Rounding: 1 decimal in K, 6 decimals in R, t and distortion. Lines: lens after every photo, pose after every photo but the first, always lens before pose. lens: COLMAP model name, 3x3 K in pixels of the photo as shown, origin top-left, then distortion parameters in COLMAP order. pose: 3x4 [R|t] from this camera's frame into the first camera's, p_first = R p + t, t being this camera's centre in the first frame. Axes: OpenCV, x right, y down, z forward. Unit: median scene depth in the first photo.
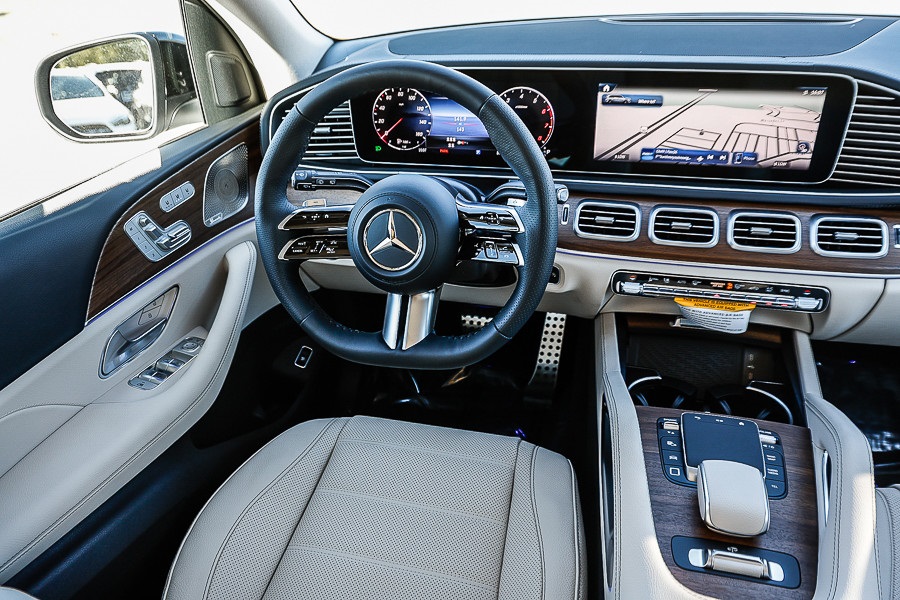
lens RADIAL K [[608.9, 0, 450.0], [0, 608.9, 300.0], [0, 0, 1]] dist [-0.051631, 0.034212]
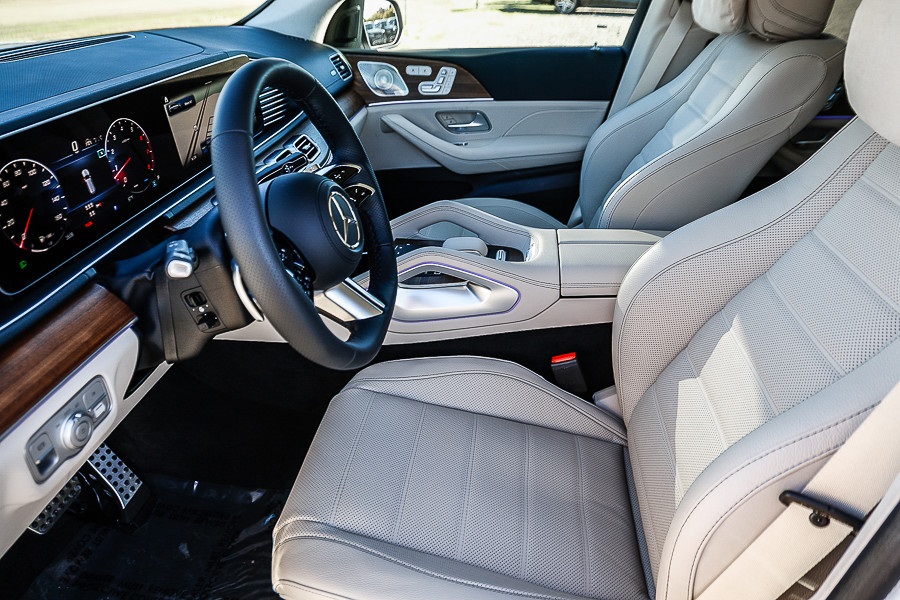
lens RADIAL K [[608.9, 0, 450.0], [0, 608.9, 300.0], [0, 0, 1]] dist [-0.051631, 0.034212]
pose [[-0.139565, -0.442573, 0.885805, -0.885263], [0.551739, 0.708071, 0.440703, -0.290520], [-0.822256, 0.550240, 0.145363, 0.630437]]
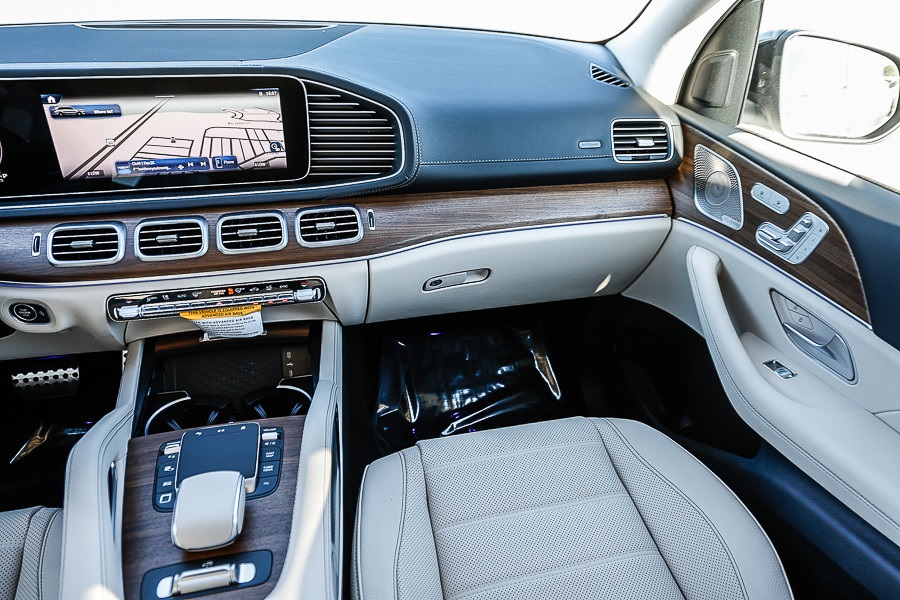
lens RADIAL K [[615.5, 0, 453.2], [0, 615.5, 302.0], [0, 0, 1]] dist [-0.052307, 0.049318]
pose [[0.877262, -0.184022, 0.443336, 0.326238], [0.193358, 0.980822, 0.024511, 0.038462], [-0.439345, 0.064220, 0.896020, -0.054335]]
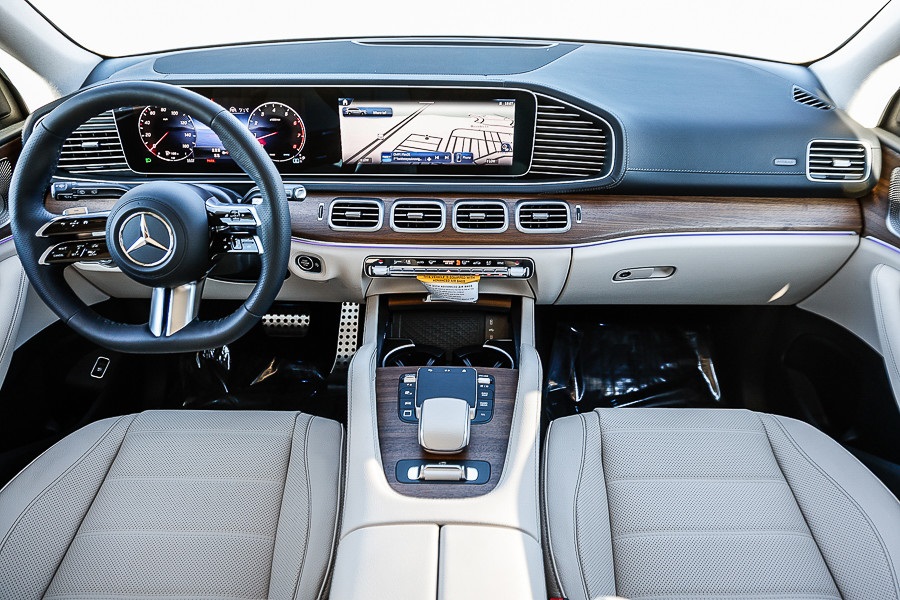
lens RADIAL K [[615.5, 0, 453.2], [0, 615.5, 302.0], [0, 0, 1]] dist [-0.052307, 0.049318]
pose [[0.969282, -0.080503, 0.232403, 0.154823], [0.084152, 0.996436, -0.005811, 0.060216], [-0.231107, 0.025189, 0.972602, -0.193769]]
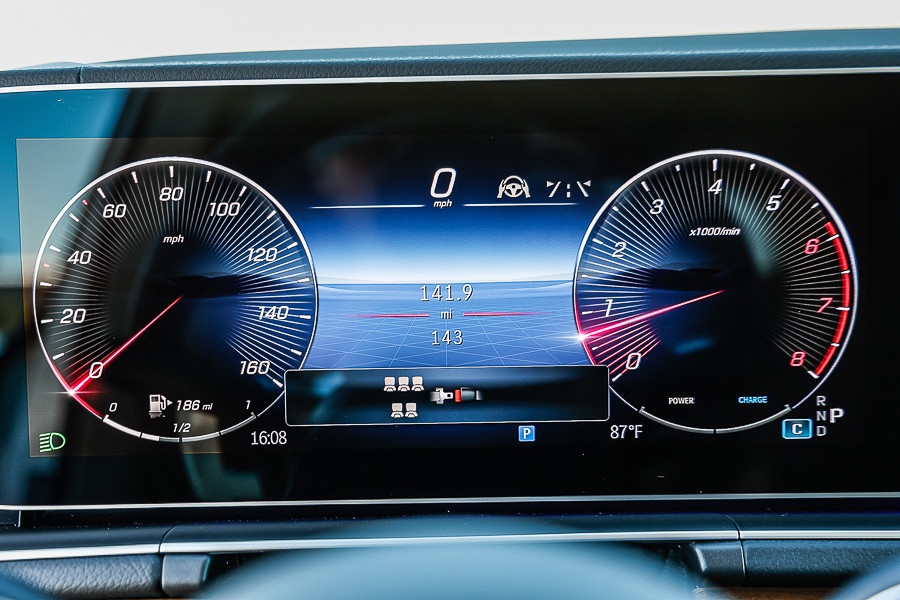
lens RADIAL K [[1260.9, 0, 444.1], [0, 1260.9, 298.1], [0, 0, 1]] dist [0.101710, 0.096349]
pose [[0.962635, -0.012817, 0.270499, -0.121697], [0.115012, 0.923666, -0.365530, -0.133076], [-0.245165, 0.382983, 0.890628, 0.624413]]
